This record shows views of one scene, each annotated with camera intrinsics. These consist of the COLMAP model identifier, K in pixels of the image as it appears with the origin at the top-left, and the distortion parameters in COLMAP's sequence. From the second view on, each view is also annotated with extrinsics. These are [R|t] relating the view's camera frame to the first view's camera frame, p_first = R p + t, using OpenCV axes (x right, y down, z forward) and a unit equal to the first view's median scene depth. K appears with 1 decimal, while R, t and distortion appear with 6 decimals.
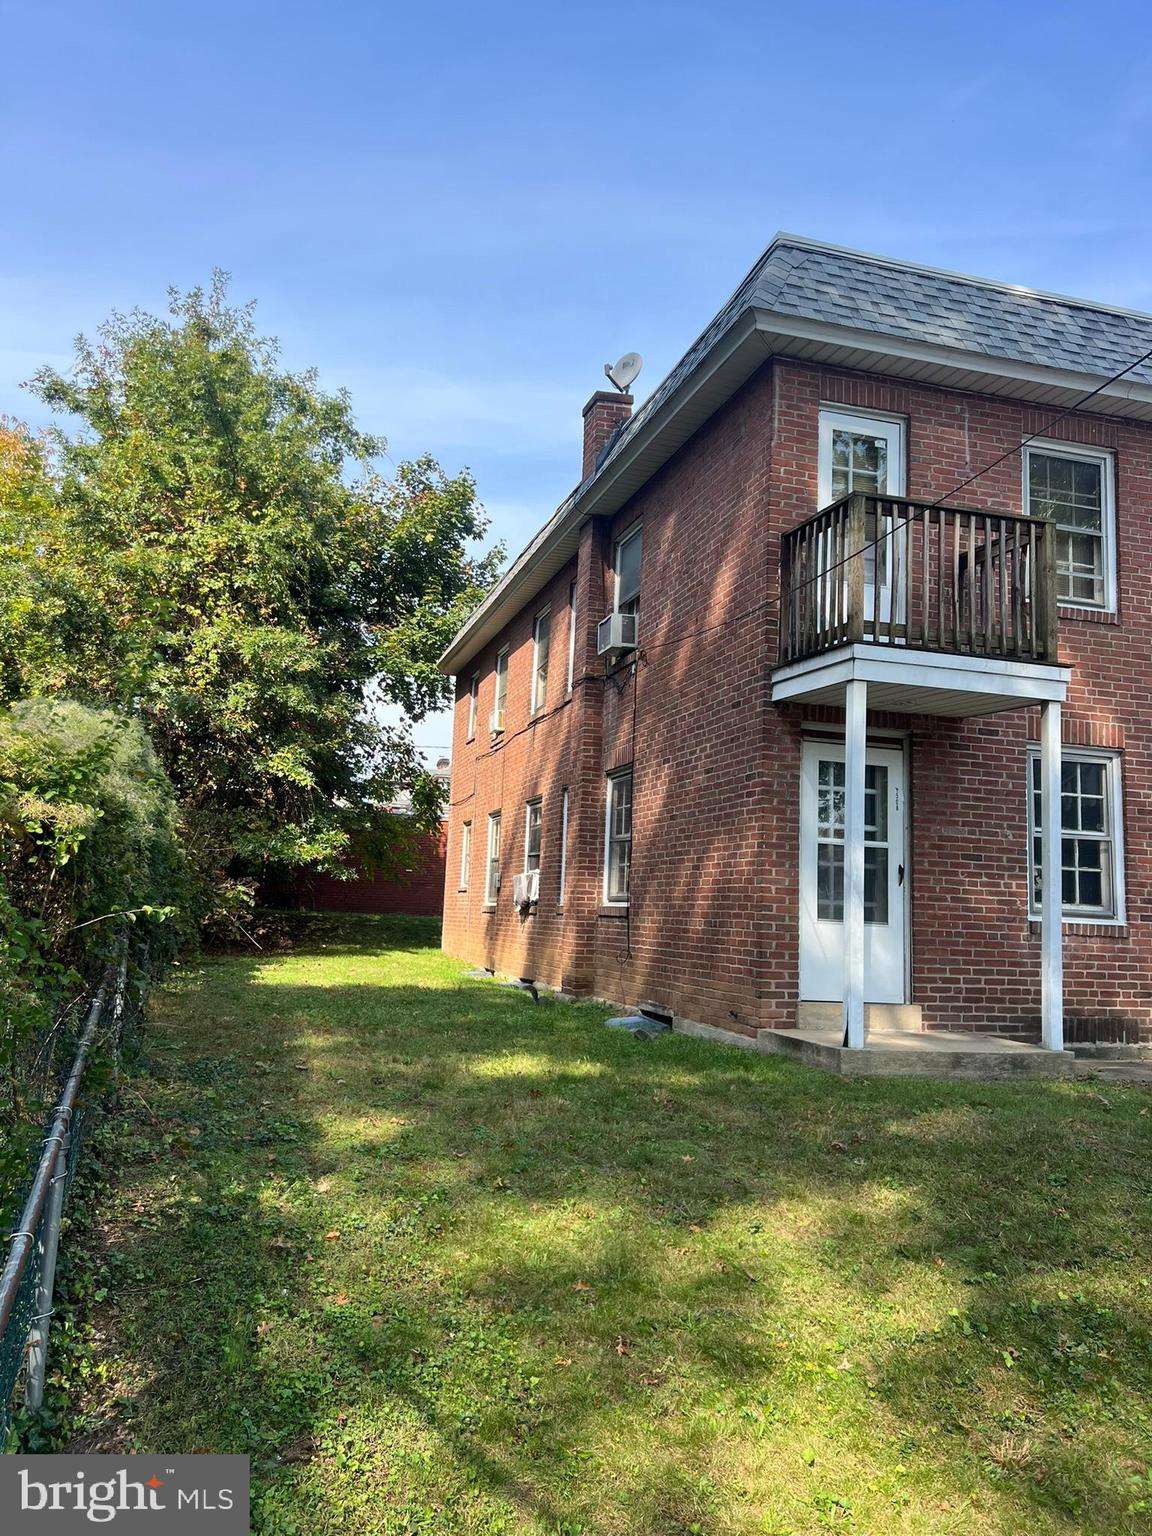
lens RADIAL K [[1147.9, 0, 577.2], [0, 1147.9, 784.0], [0, 0, 1]] dist [0.025212, -0.061213]
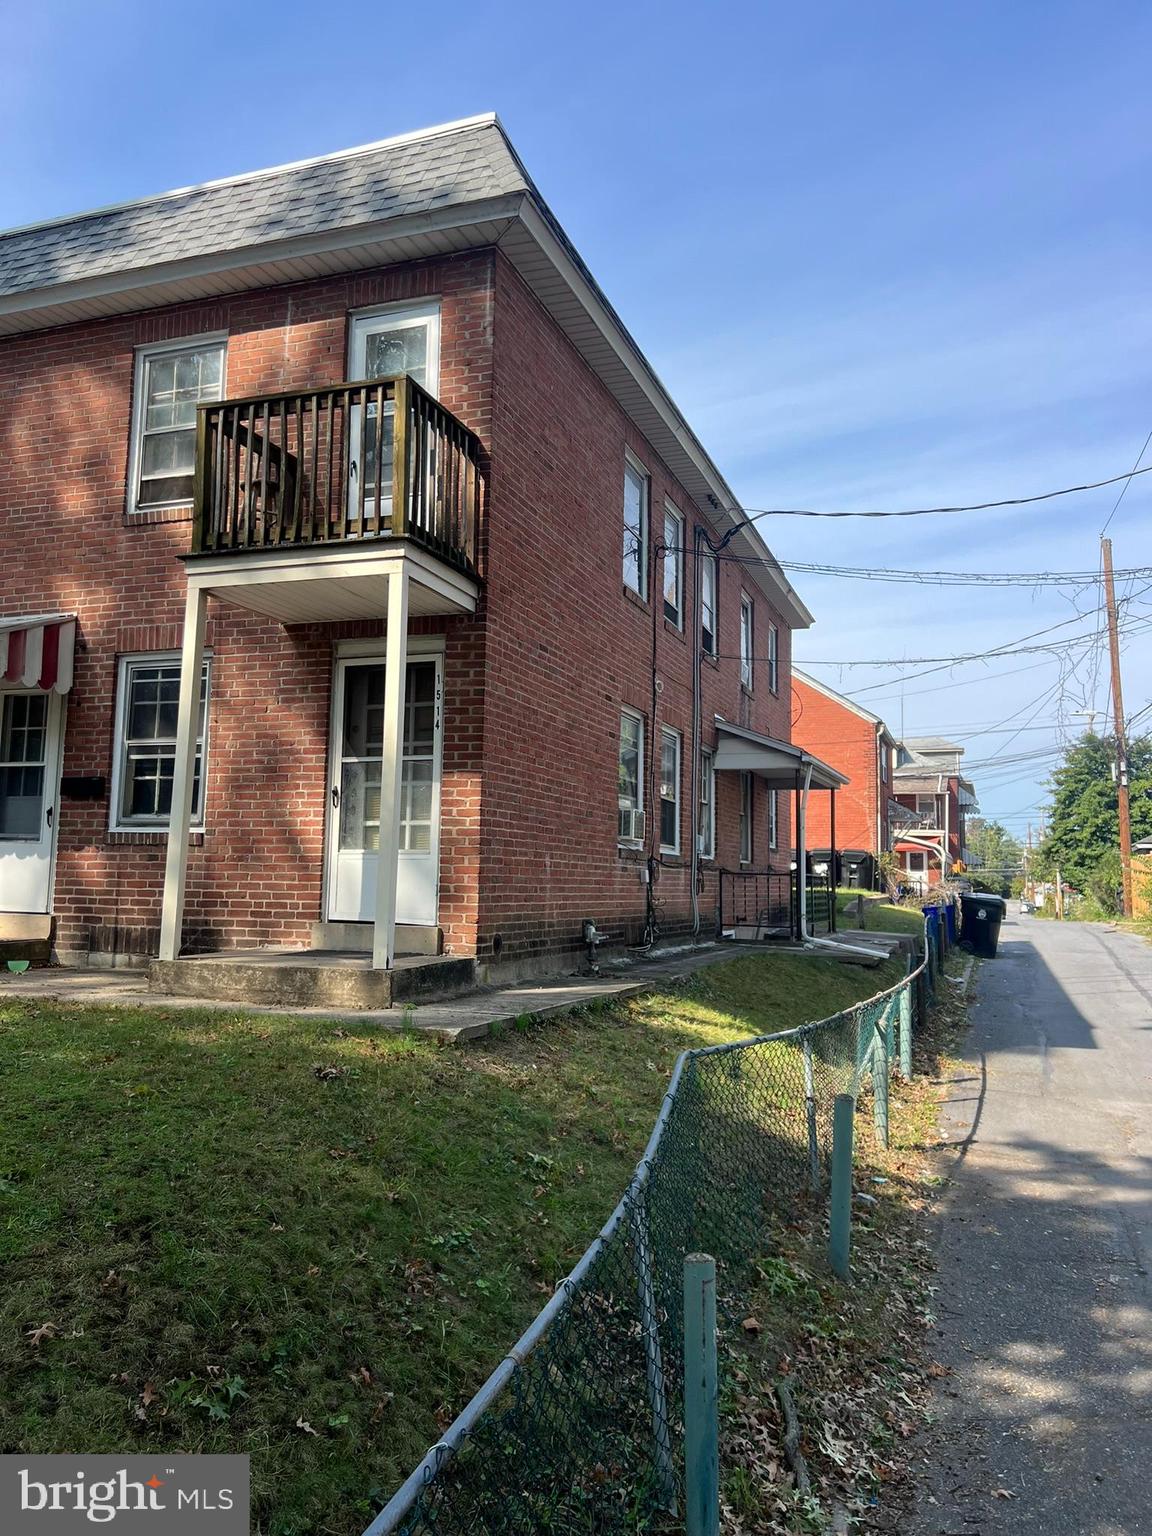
lens RADIAL K [[1147.9, 0, 581.3], [0, 1147.9, 761.8], [0, 0, 1]] dist [0.025212, -0.061213]
pose [[0.815941, -0.083897, -0.572016, 1.158628], [0.096425, 0.995305, -0.008437, 0.093749], [0.570038, -0.048273, 0.820199, 0.360745]]
